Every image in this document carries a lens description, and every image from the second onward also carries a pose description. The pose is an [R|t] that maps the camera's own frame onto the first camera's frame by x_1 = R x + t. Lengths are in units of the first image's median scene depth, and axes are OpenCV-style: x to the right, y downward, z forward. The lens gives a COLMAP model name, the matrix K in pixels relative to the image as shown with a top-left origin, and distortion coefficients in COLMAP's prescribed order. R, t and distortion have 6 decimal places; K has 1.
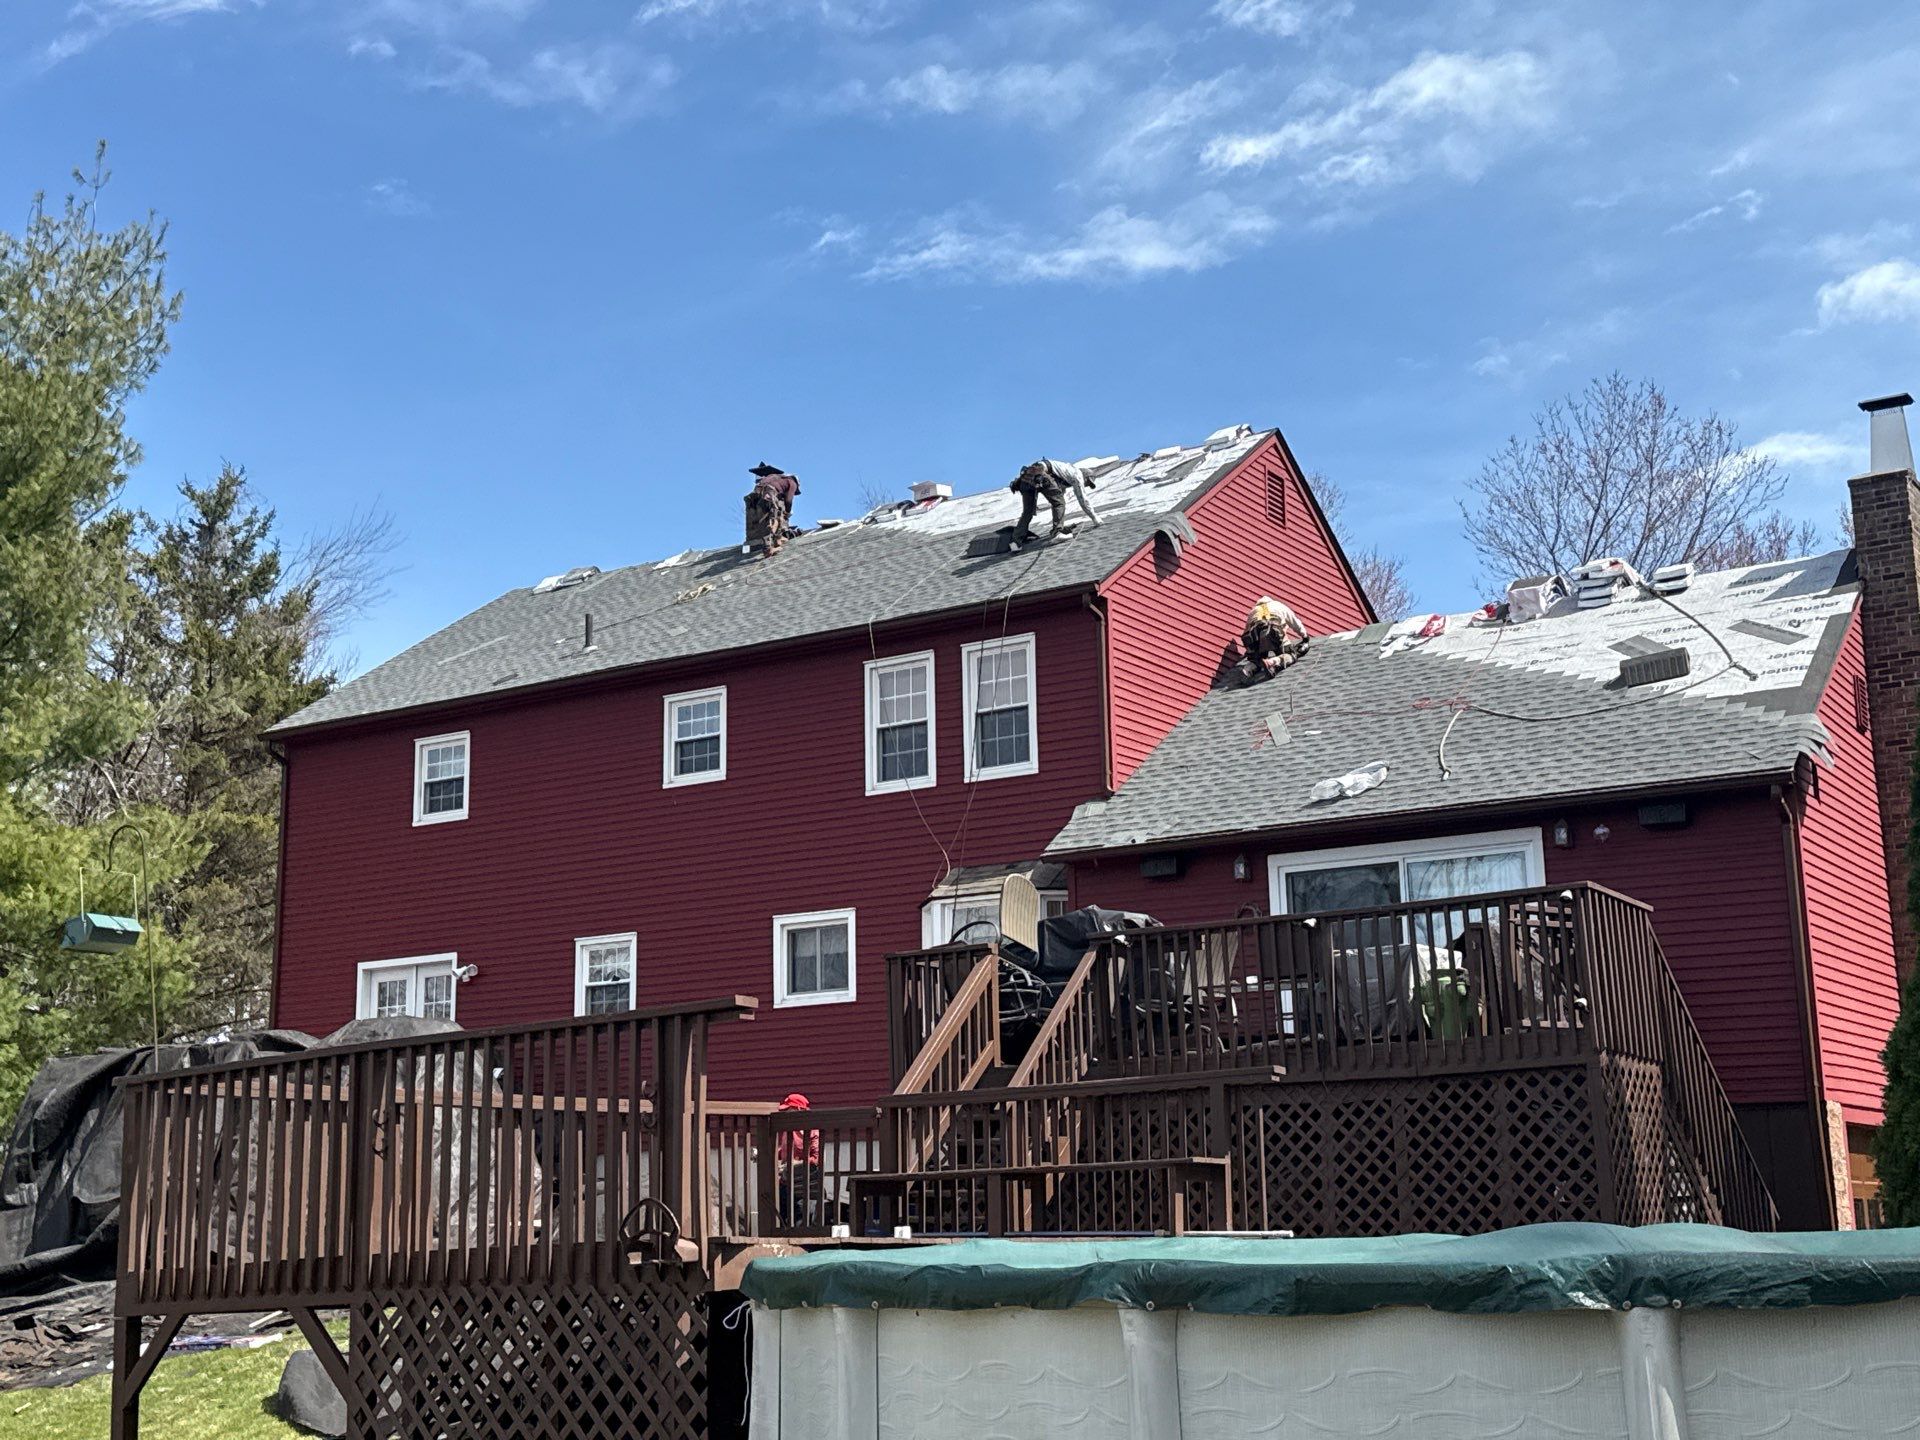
lens RADIAL K [[2285.4, 0, 972.0], [0, 2285.4, 725.2], [0, 0, 1]] dist [0.108665, 0.000000]
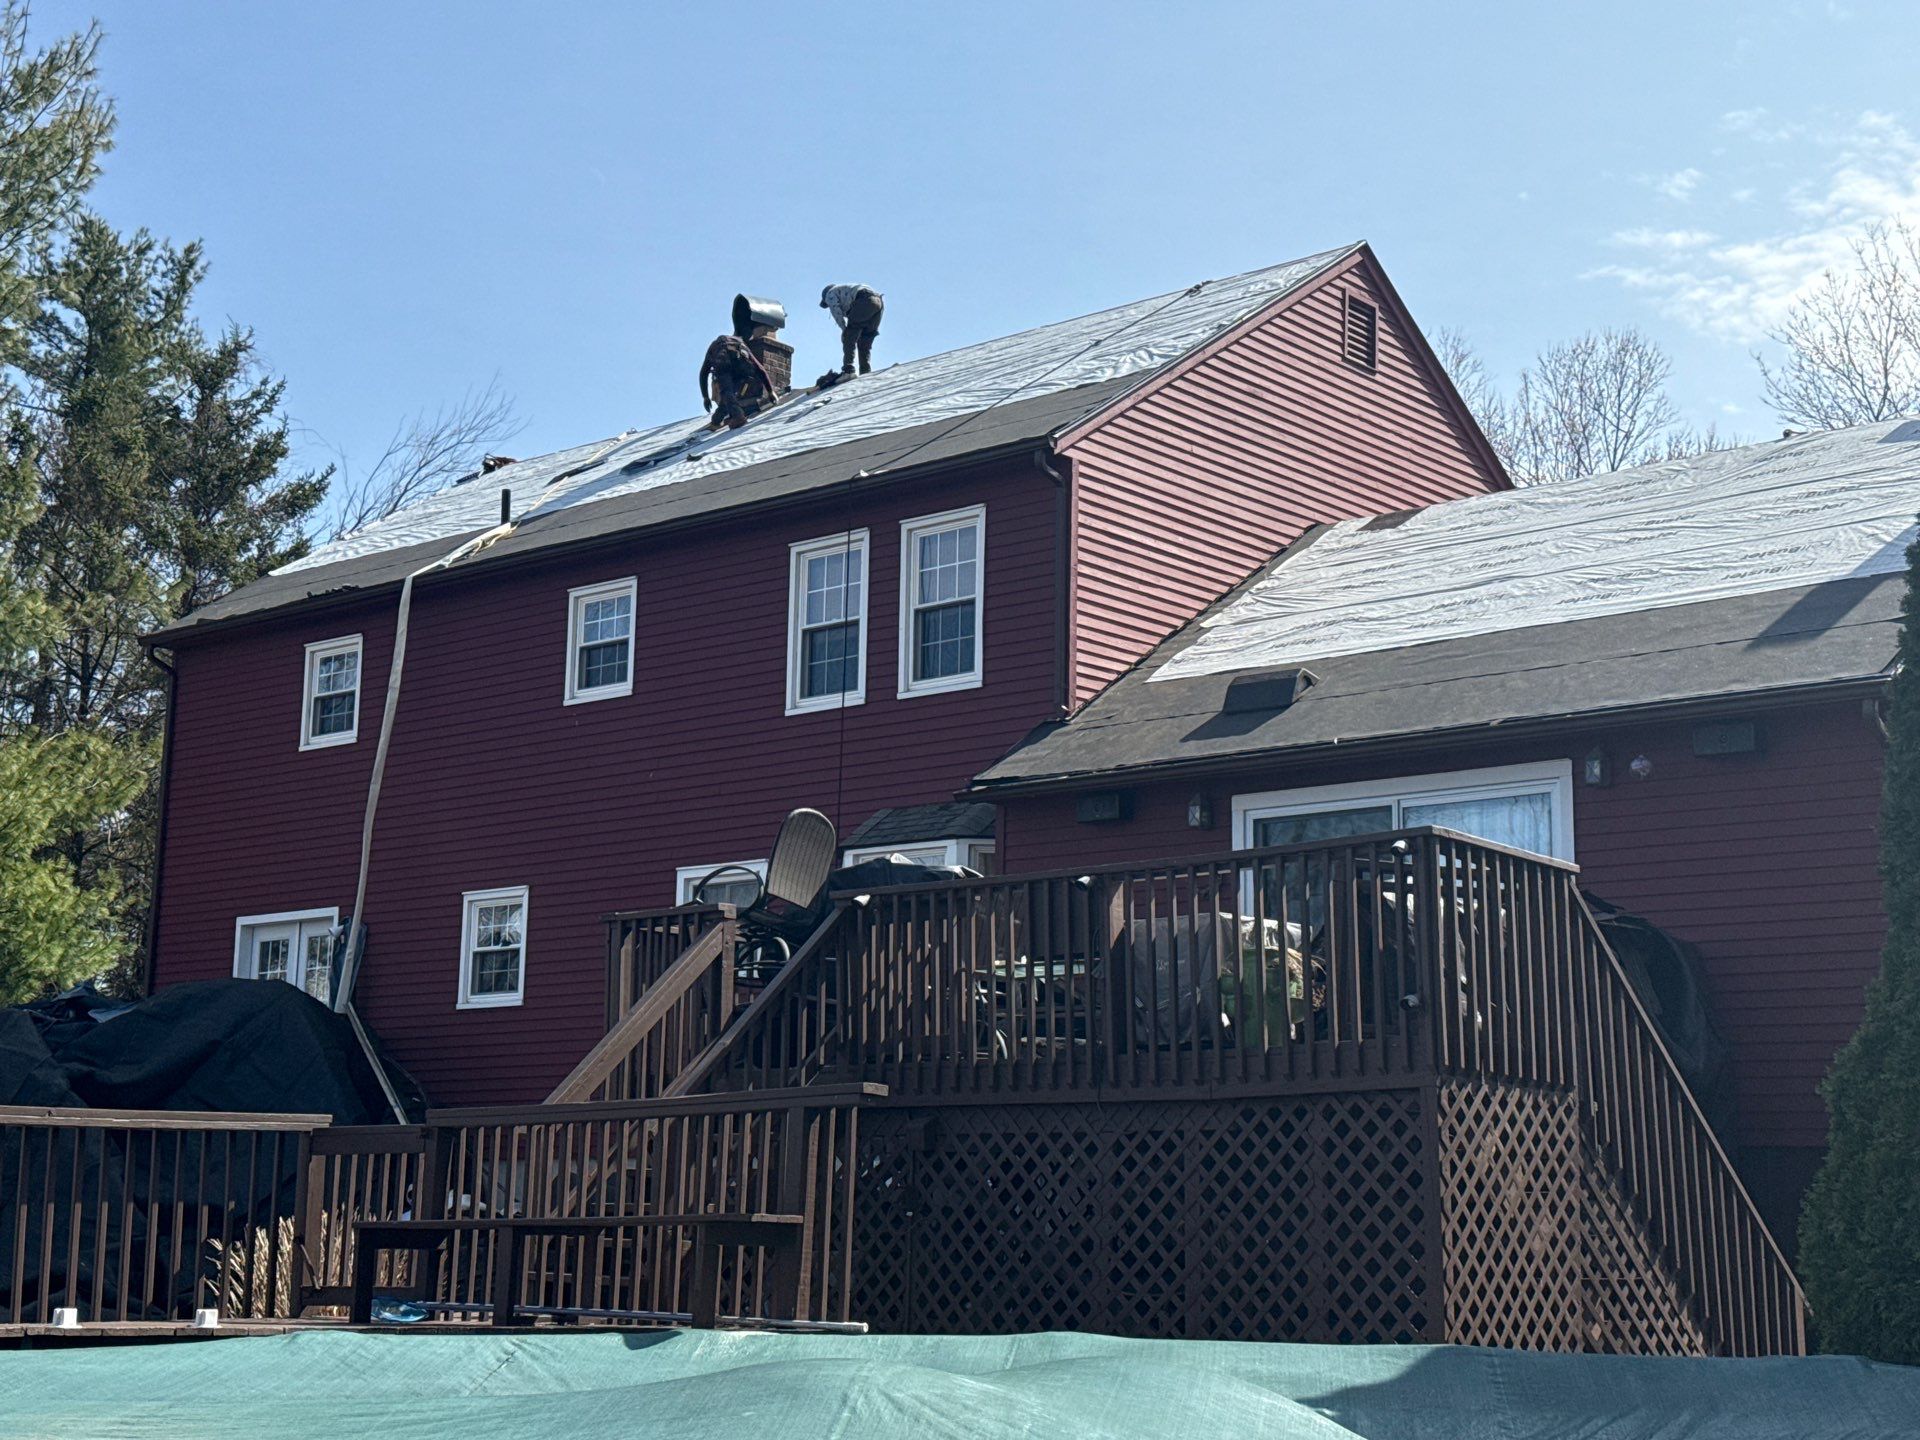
lens RADIAL K [[2664.7, 0, 954.3], [0, 2664.7, 708.8], [0, 0, 1]] dist [0.104918, 0.000000]
pose [[0.989769, 0.008499, -0.142429, 0.146257], [-0.005790, 0.999795, 0.019425, 0.010956], [0.142565, -0.018401, 0.989614, 0.113140]]
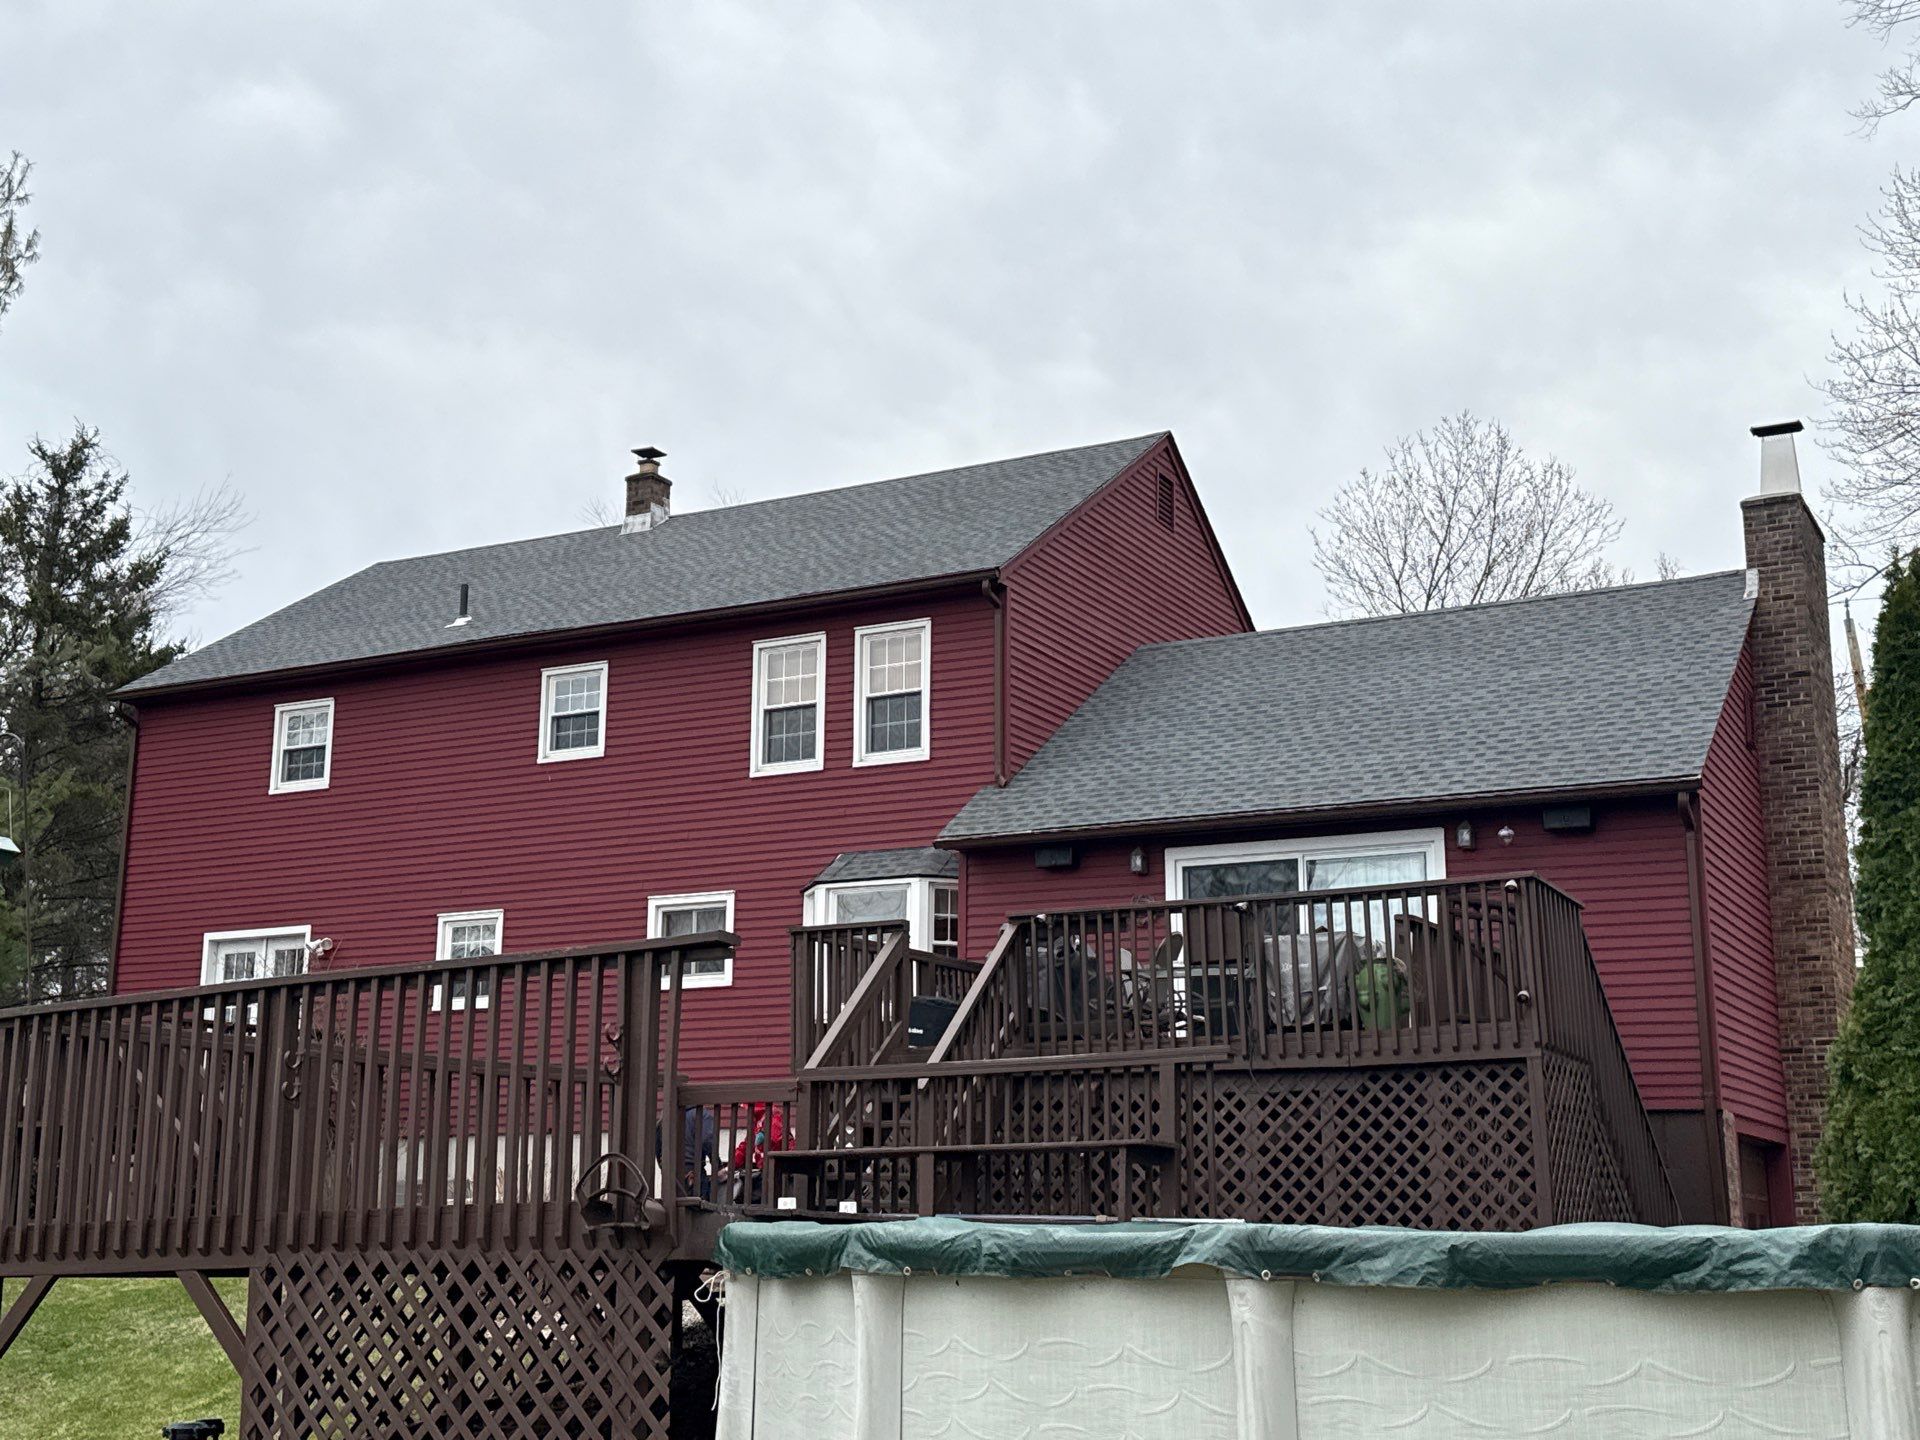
lens RADIAL K [[2205.9, 0, 966.1], [0, 2205.9, 713.2], [0, 0, 1]] dist [0.094115, 0.000000]
pose [[0.996078, 0.043588, 0.076995, -0.029220], [-0.042372, 0.998951, -0.017359, 0.016670], [-0.077671, 0.014028, 0.996880, 0.048376]]
